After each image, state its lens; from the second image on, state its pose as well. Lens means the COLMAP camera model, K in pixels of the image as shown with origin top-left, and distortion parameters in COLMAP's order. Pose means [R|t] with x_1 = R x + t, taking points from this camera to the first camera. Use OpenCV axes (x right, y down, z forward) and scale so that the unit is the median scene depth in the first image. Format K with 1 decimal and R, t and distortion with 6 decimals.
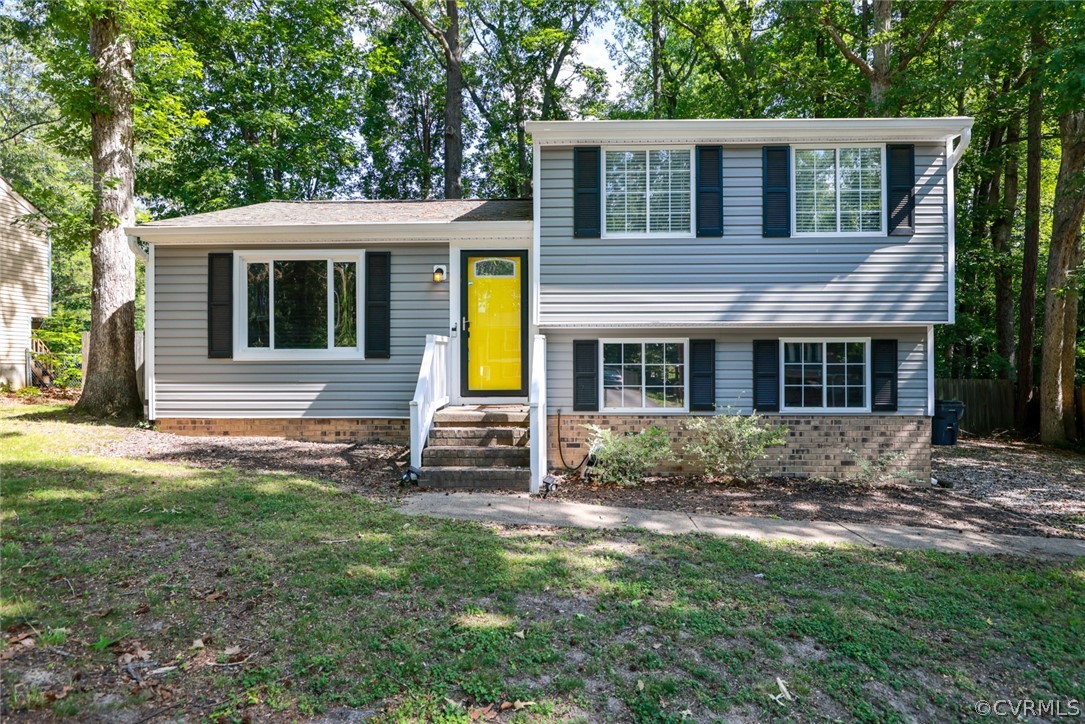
lens RADIAL K [[628.0, 0, 544.3], [0, 628.0, 361.8], [0, 0, 1]] dist [-0.007195, -0.001262]
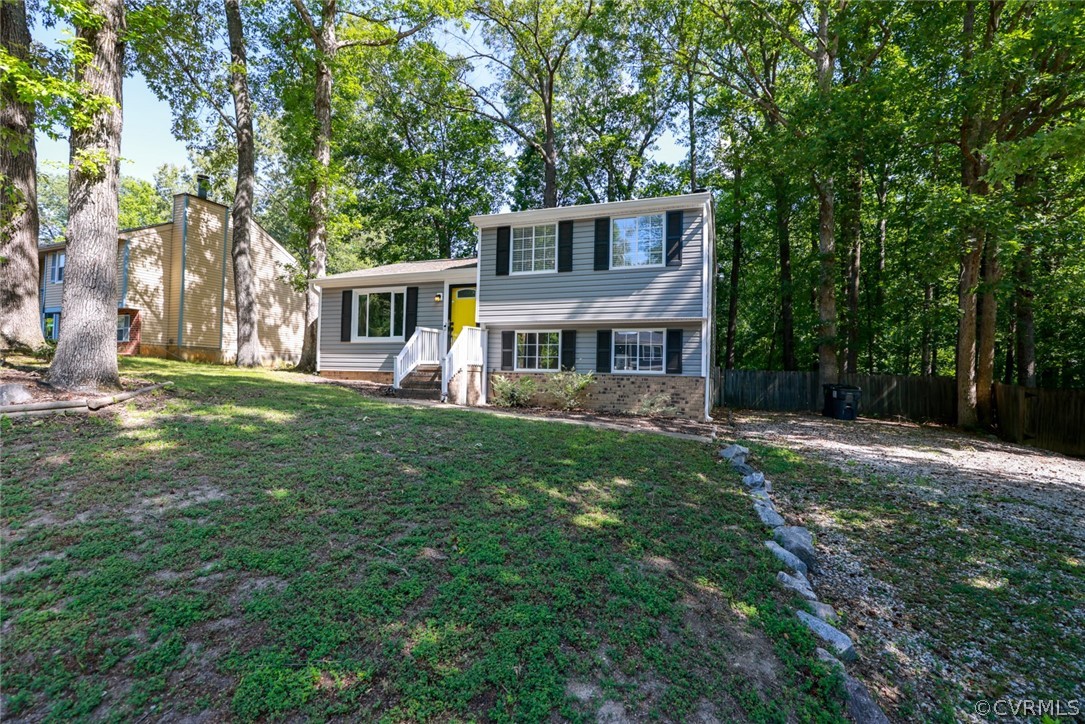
lens RADIAL K [[495.1, 0, 536.0], [0, 495.1, 364.2], [0, 0, 1]] dist [-0.028998, 0.003171]
pose [[0.943899, 0.015646, -0.329864, 0.623503], [-0.023954, 0.999490, -0.021137, 0.089998], [0.329365, 0.027853, 0.943792, -0.326926]]
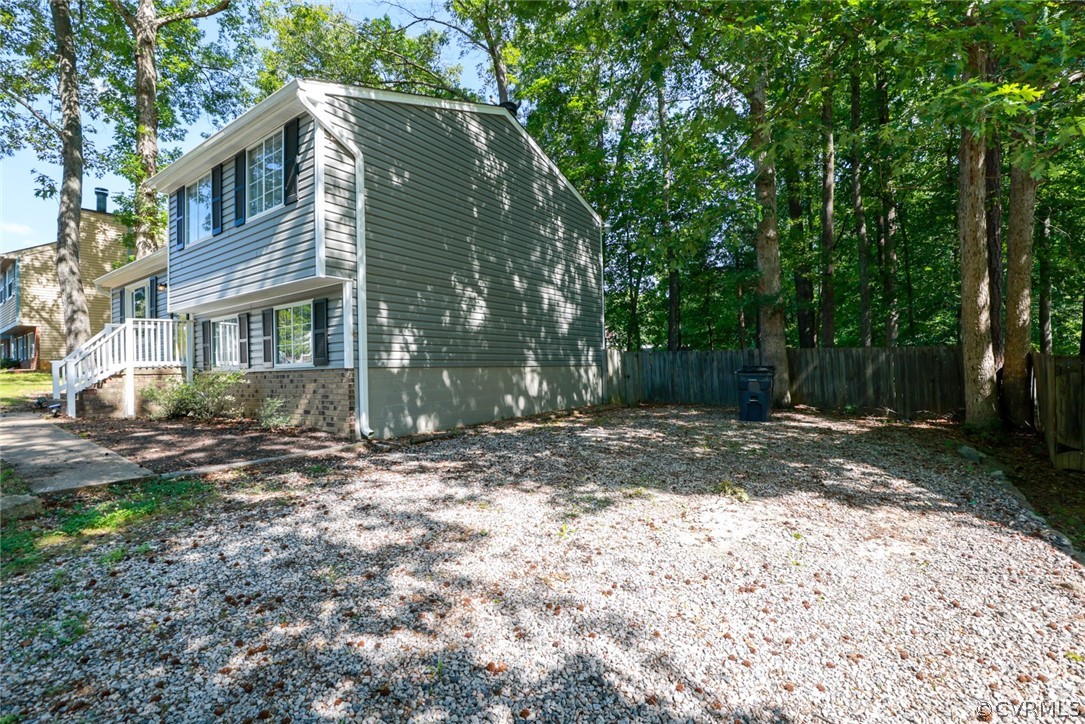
lens RADIAL K [[495.1, 0, 545.2], [0, 495.1, 363.9], [0, 0, 1]] dist [-0.028998, 0.003171]
pose [[0.841525, -0.025390, -0.539621, 1.322452], [0.024695, 0.999659, -0.008525, 0.092679], [0.539654, -0.006152, 0.841865, 0.486171]]
